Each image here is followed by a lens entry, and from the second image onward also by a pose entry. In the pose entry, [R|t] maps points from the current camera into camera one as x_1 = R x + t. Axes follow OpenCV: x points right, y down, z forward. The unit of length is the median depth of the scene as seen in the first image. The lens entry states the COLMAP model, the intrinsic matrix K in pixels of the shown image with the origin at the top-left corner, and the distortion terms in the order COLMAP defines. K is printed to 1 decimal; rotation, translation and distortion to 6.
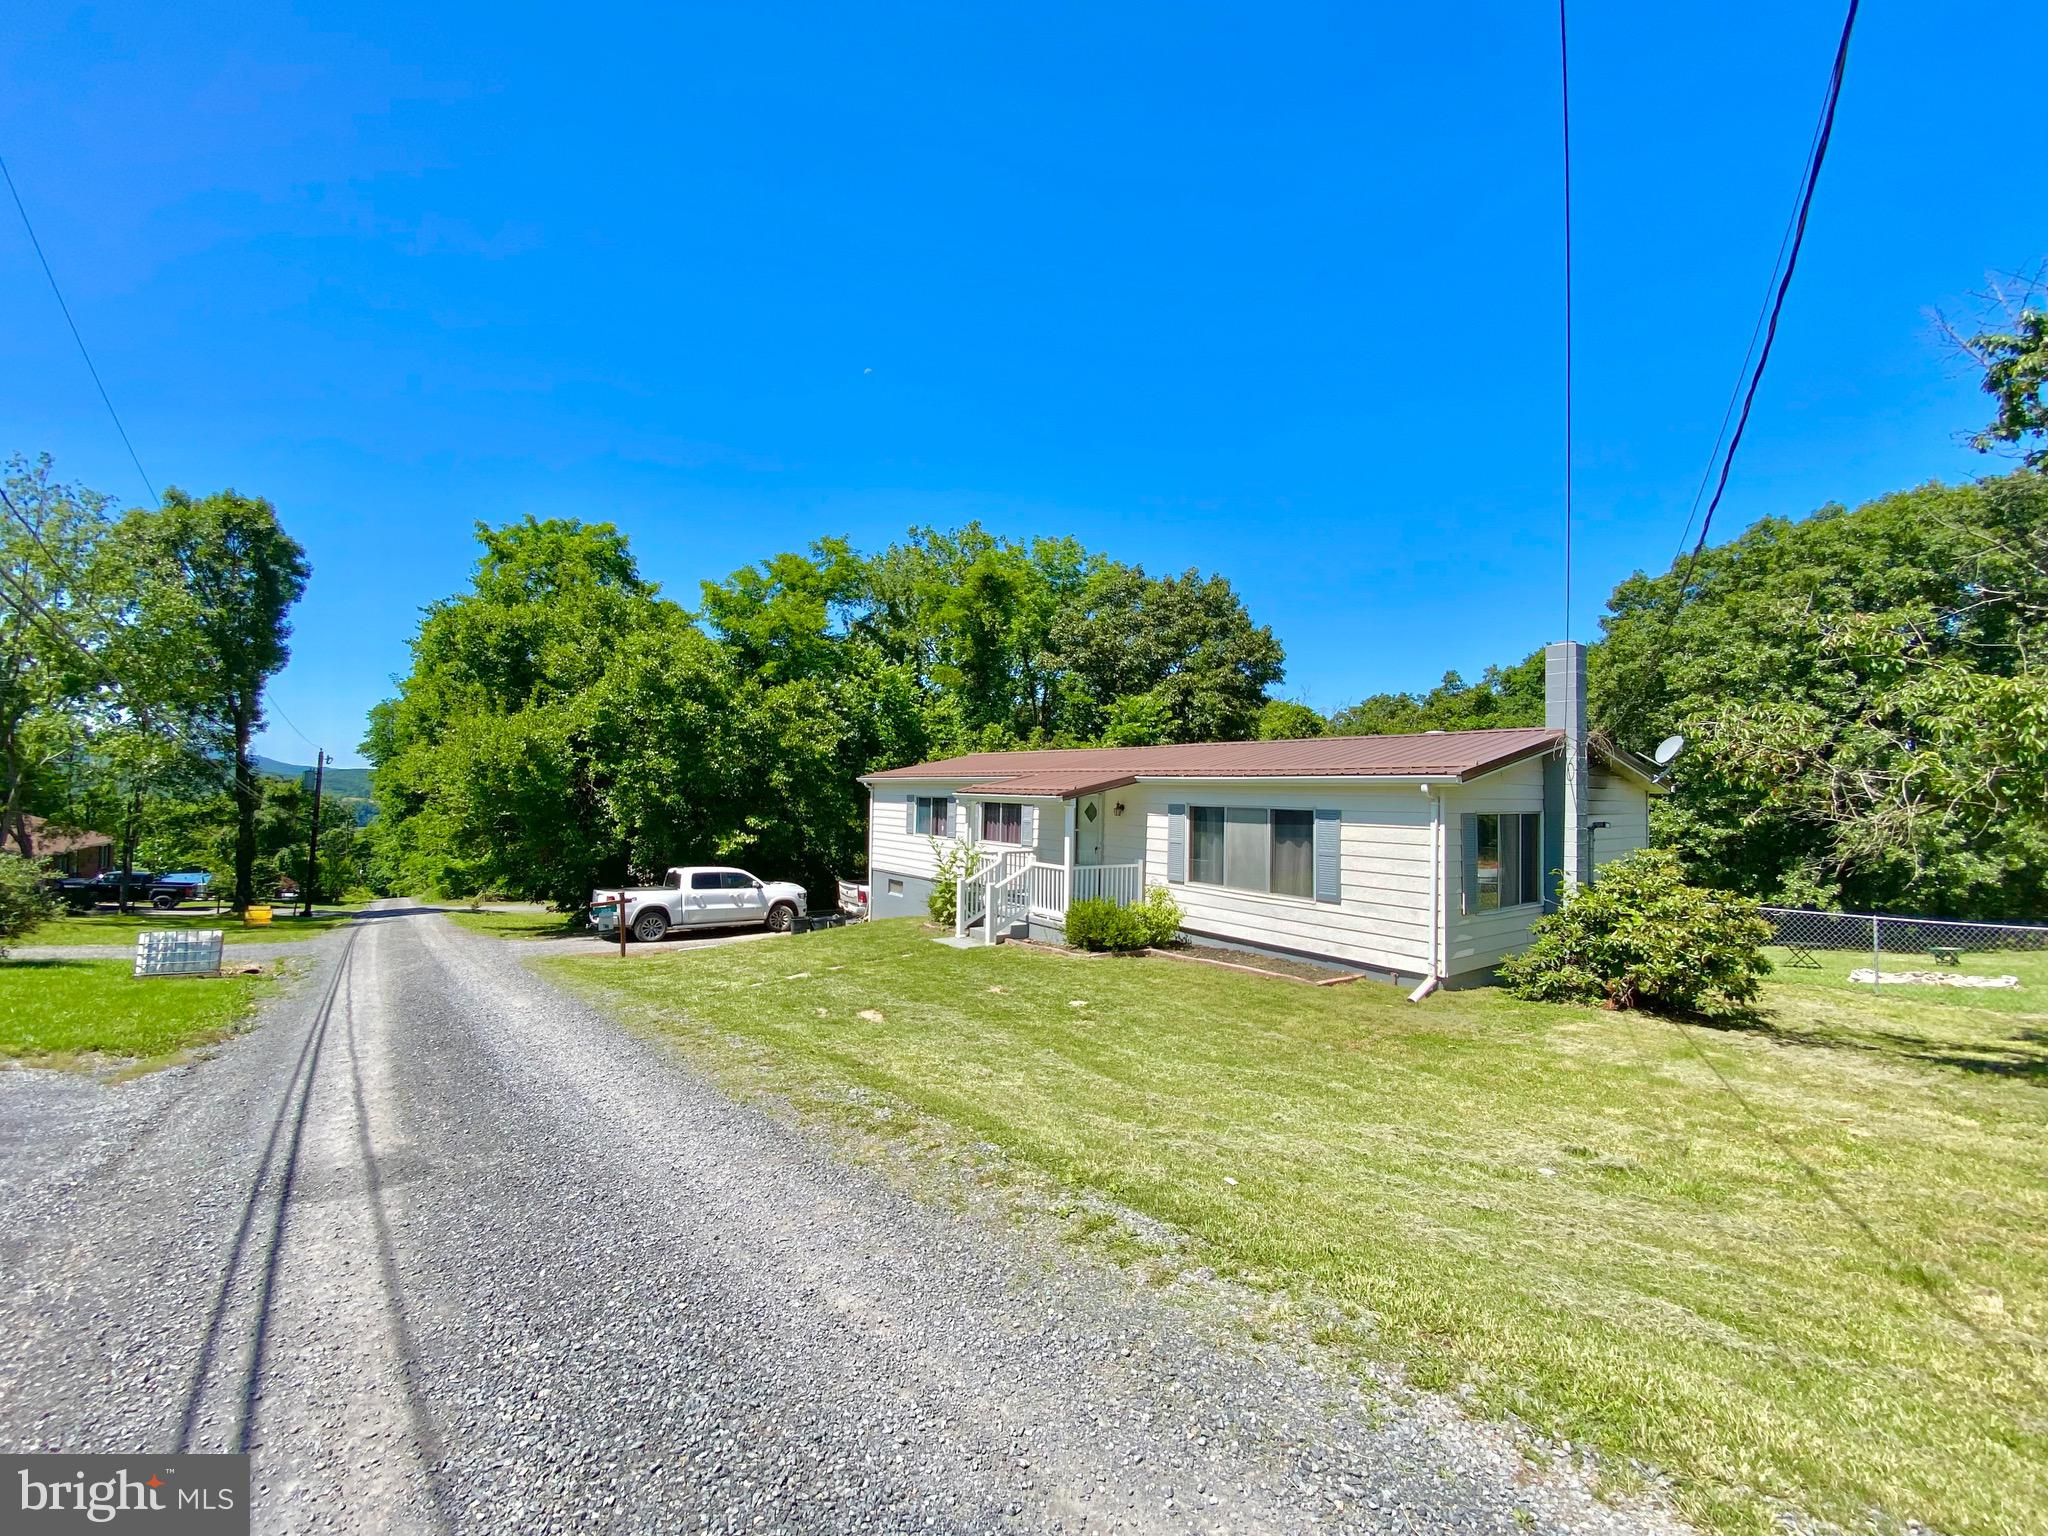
lens RADIAL K [[851.9, 0, 1011.3], [0, 851.9, 765.9], [0, 0, 1]] dist [0.023902, -0.021292]
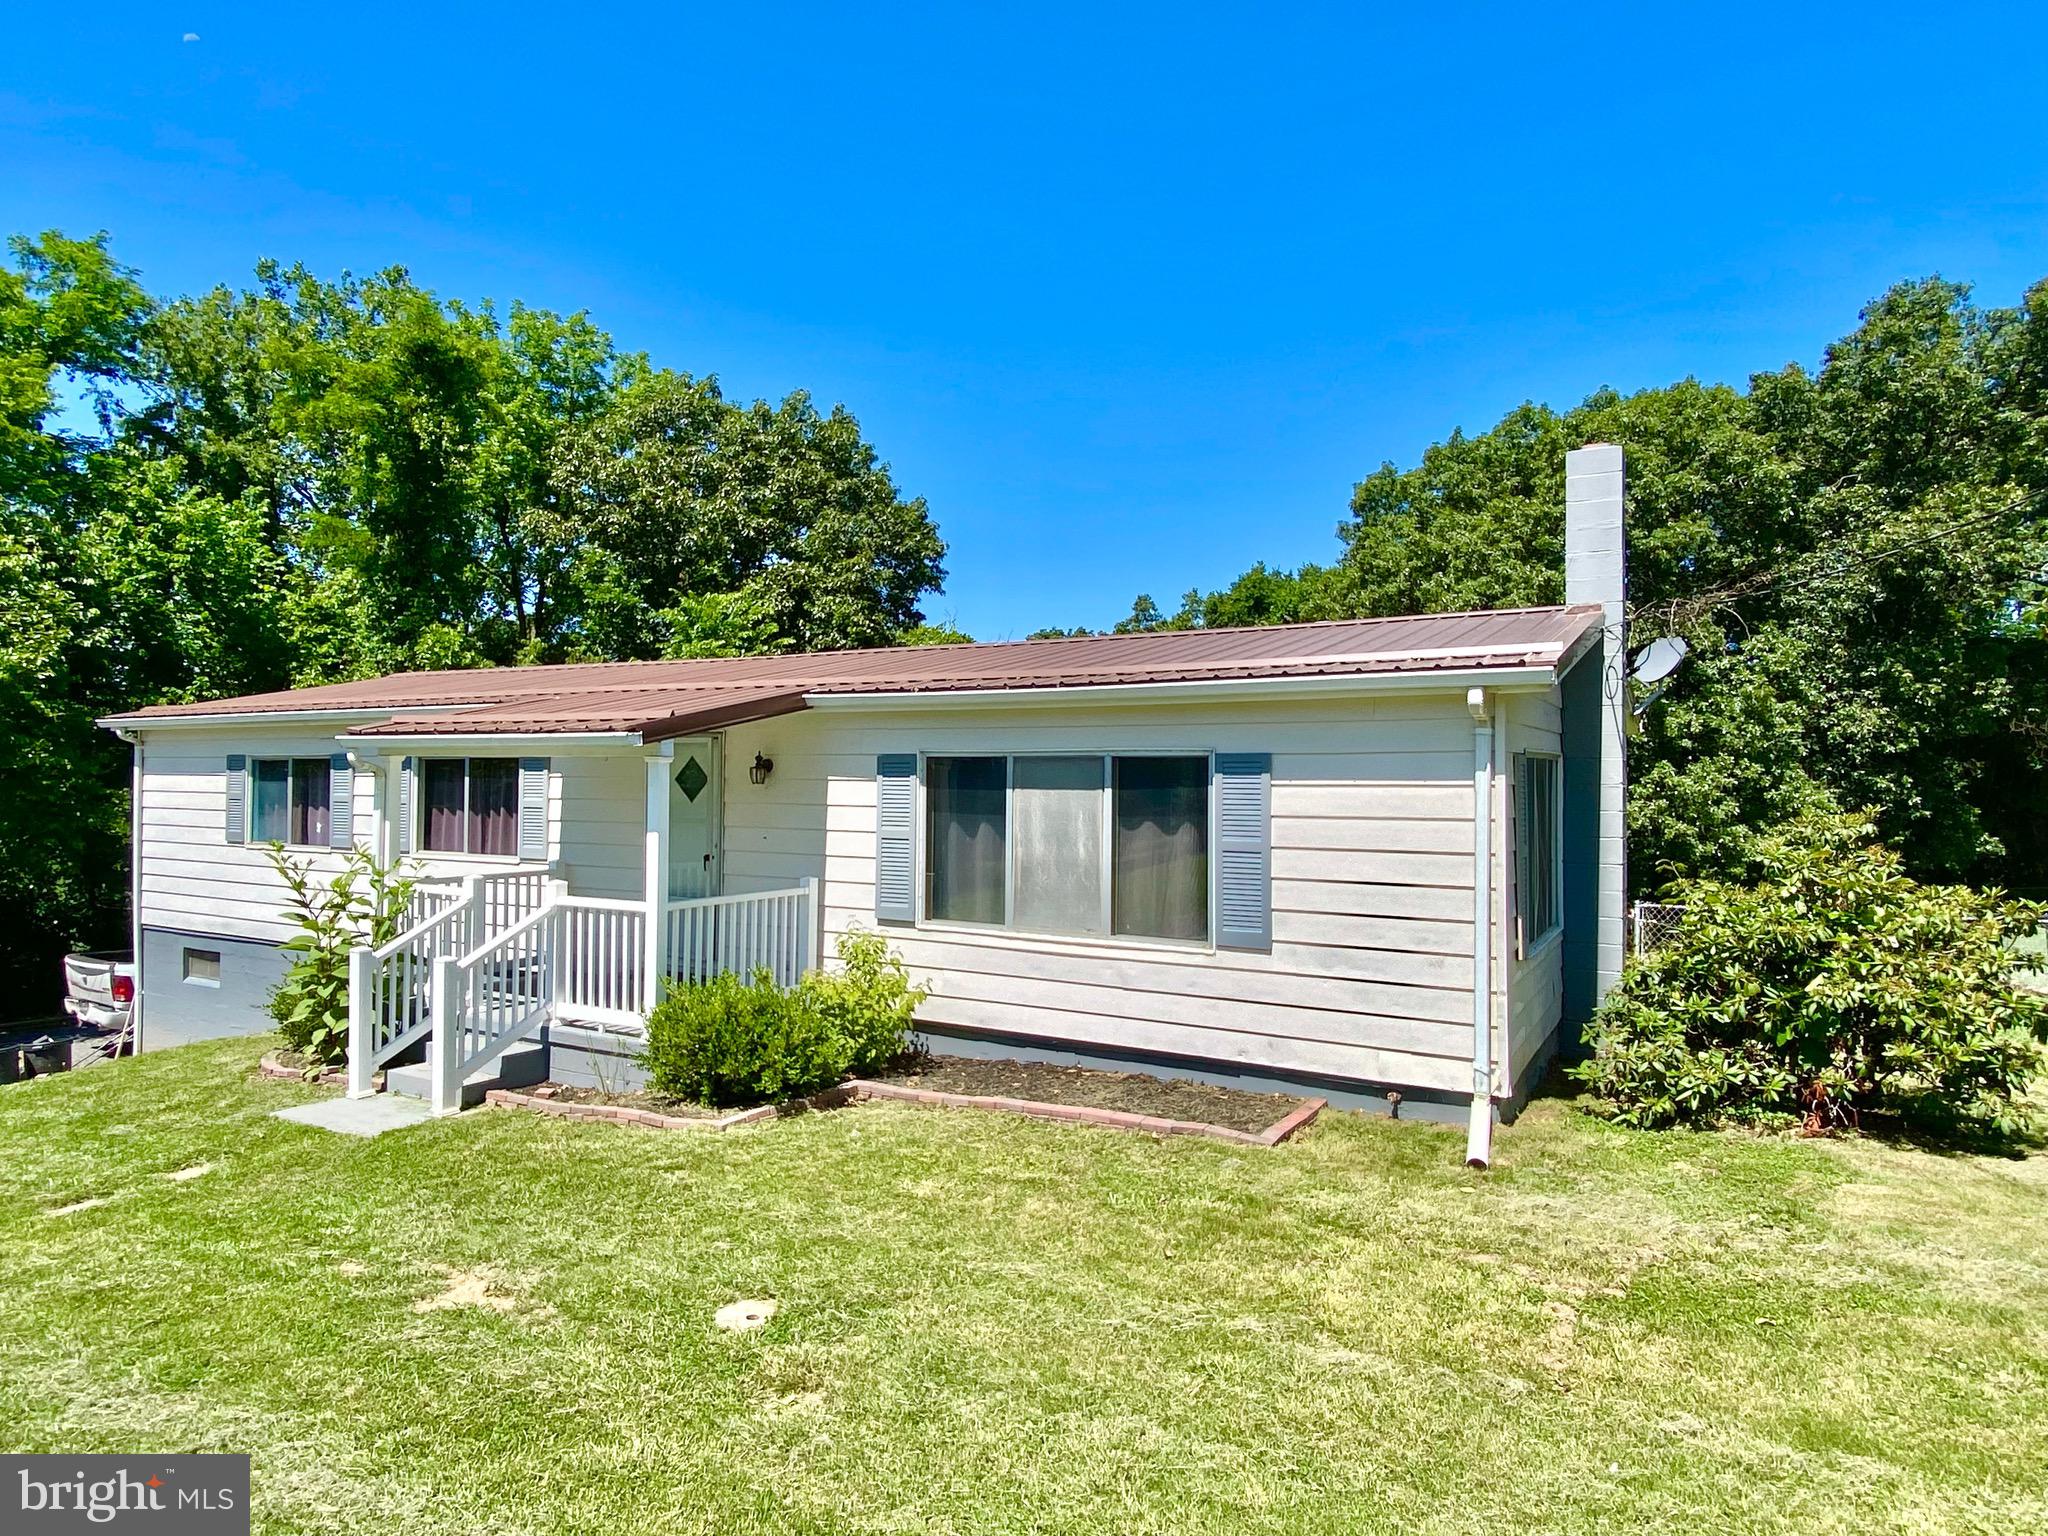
lens RADIAL K [[1240.6, 0, 1024.0], [0, 1240.6, 768.0], [0, 0, 1]] dist [0.074405, -0.096167]
pose [[0.914696, -0.009633, 0.404028, -0.011817], [-0.000629, 0.999681, 0.025260, 0.031958], [-0.404143, -0.023359, 0.914398, 0.323454]]
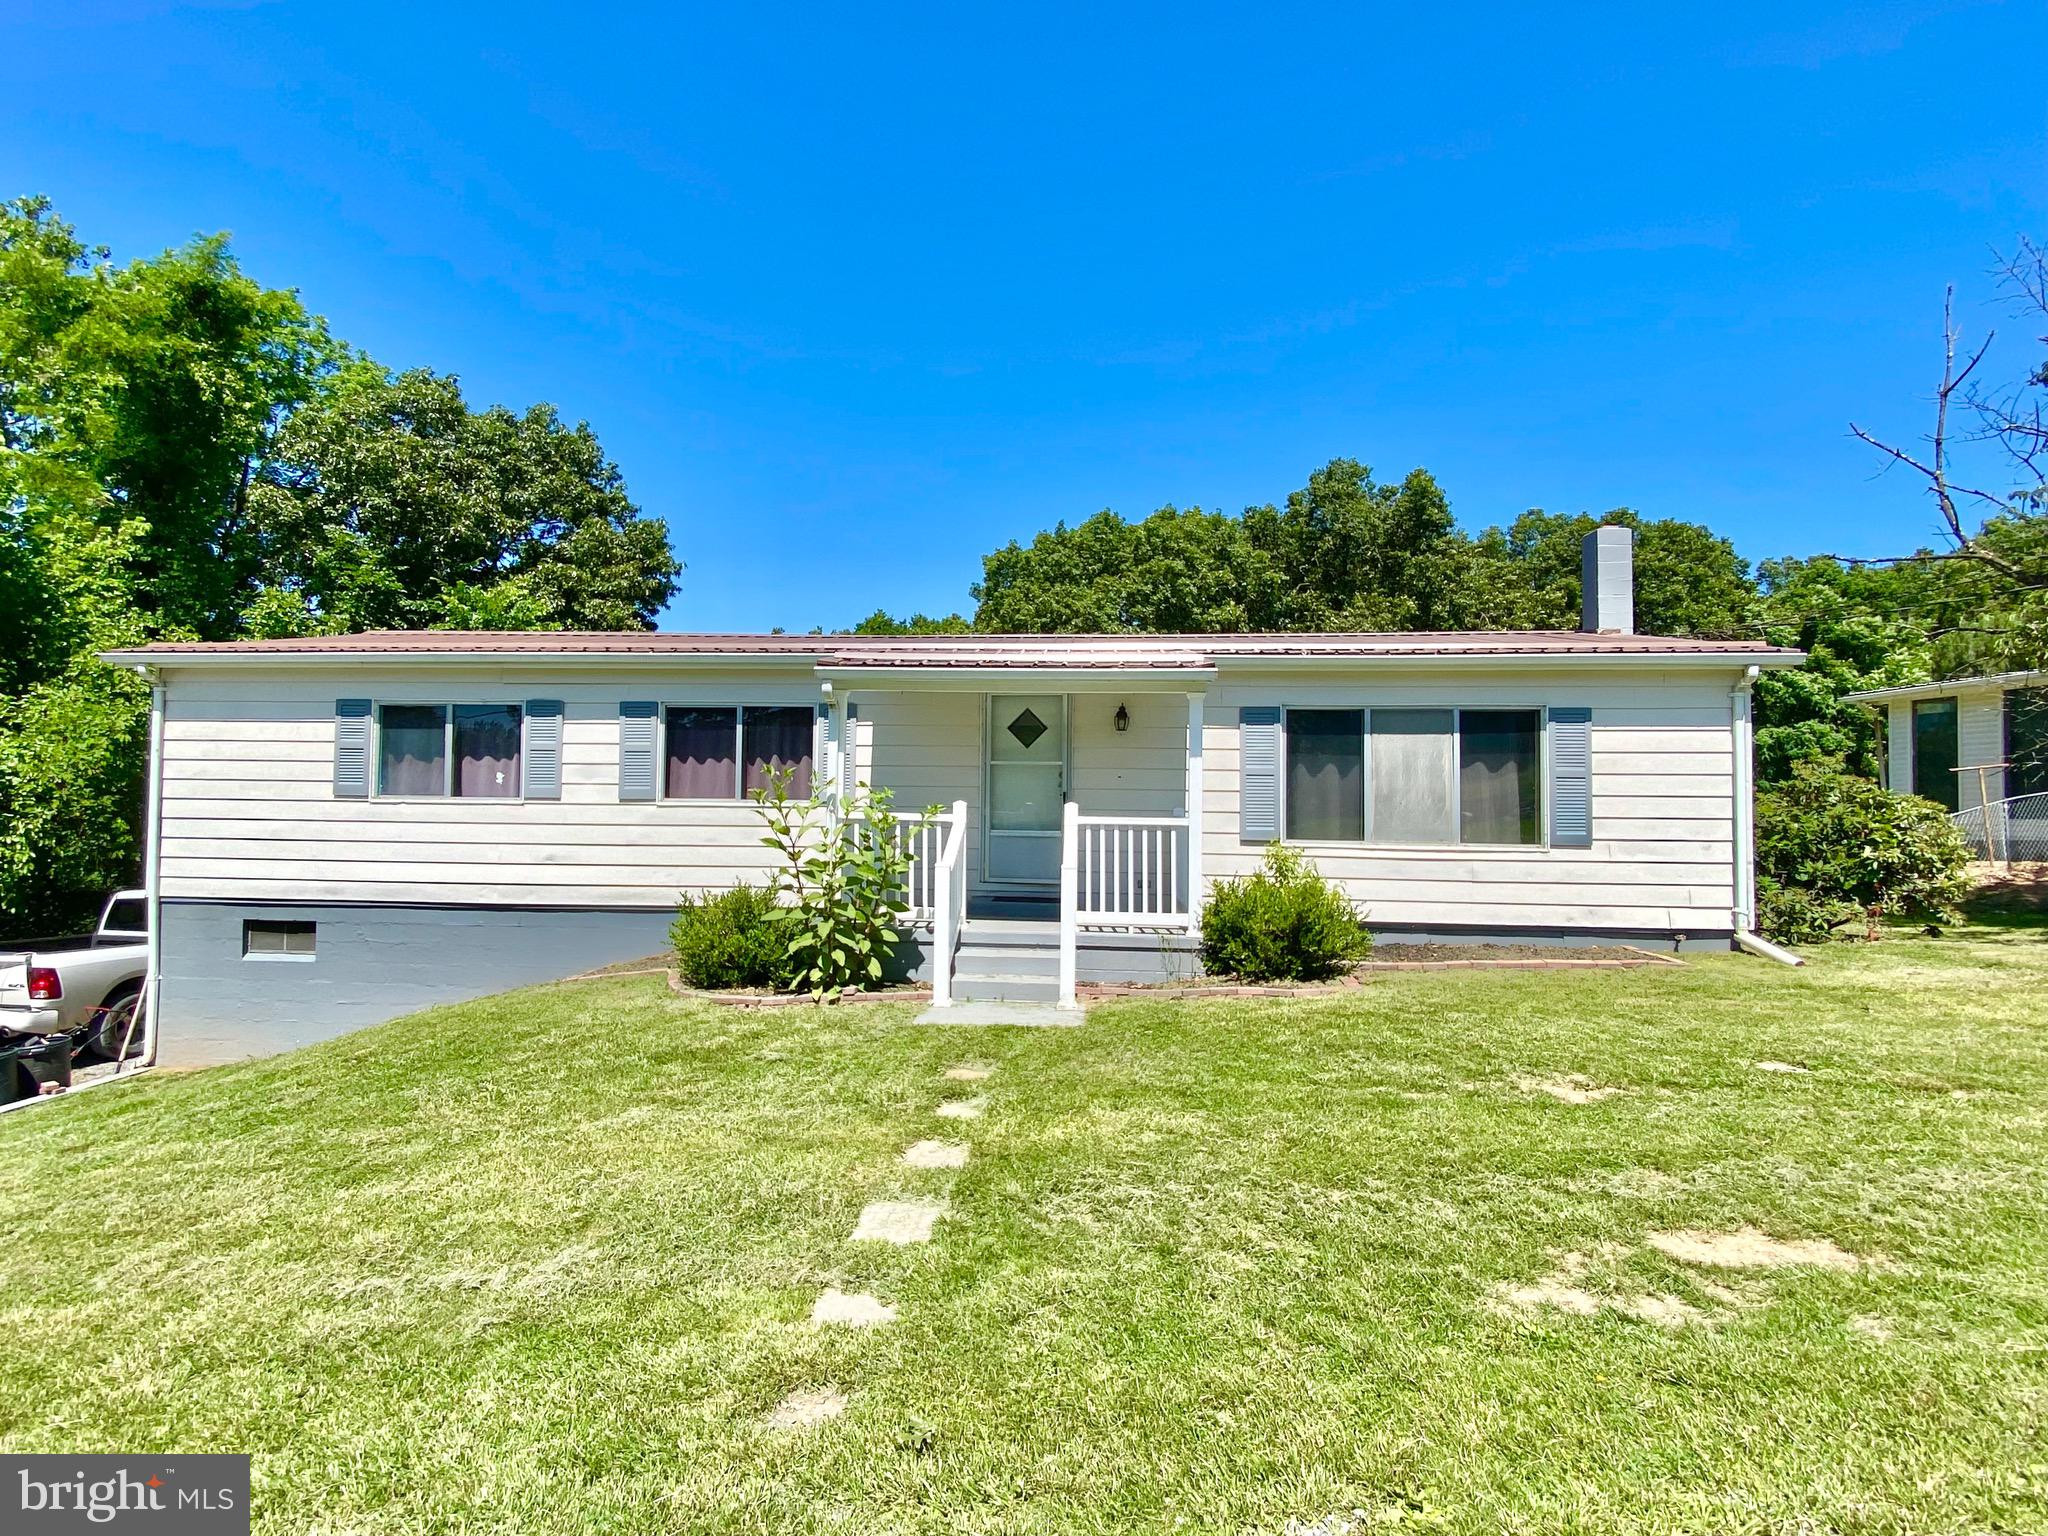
lens RADIAL K [[1056.6, 0, 1024.0], [0, 1056.6, 768.0], [0, 0, 1]] dist [-0.016735, -0.000691]
pose [[0.639902, 0.016072, 0.768288, -0.404955], [-0.020859, 0.999776, -0.003542, 0.083471], [-0.768173, -0.013760, 0.640094, 0.611385]]
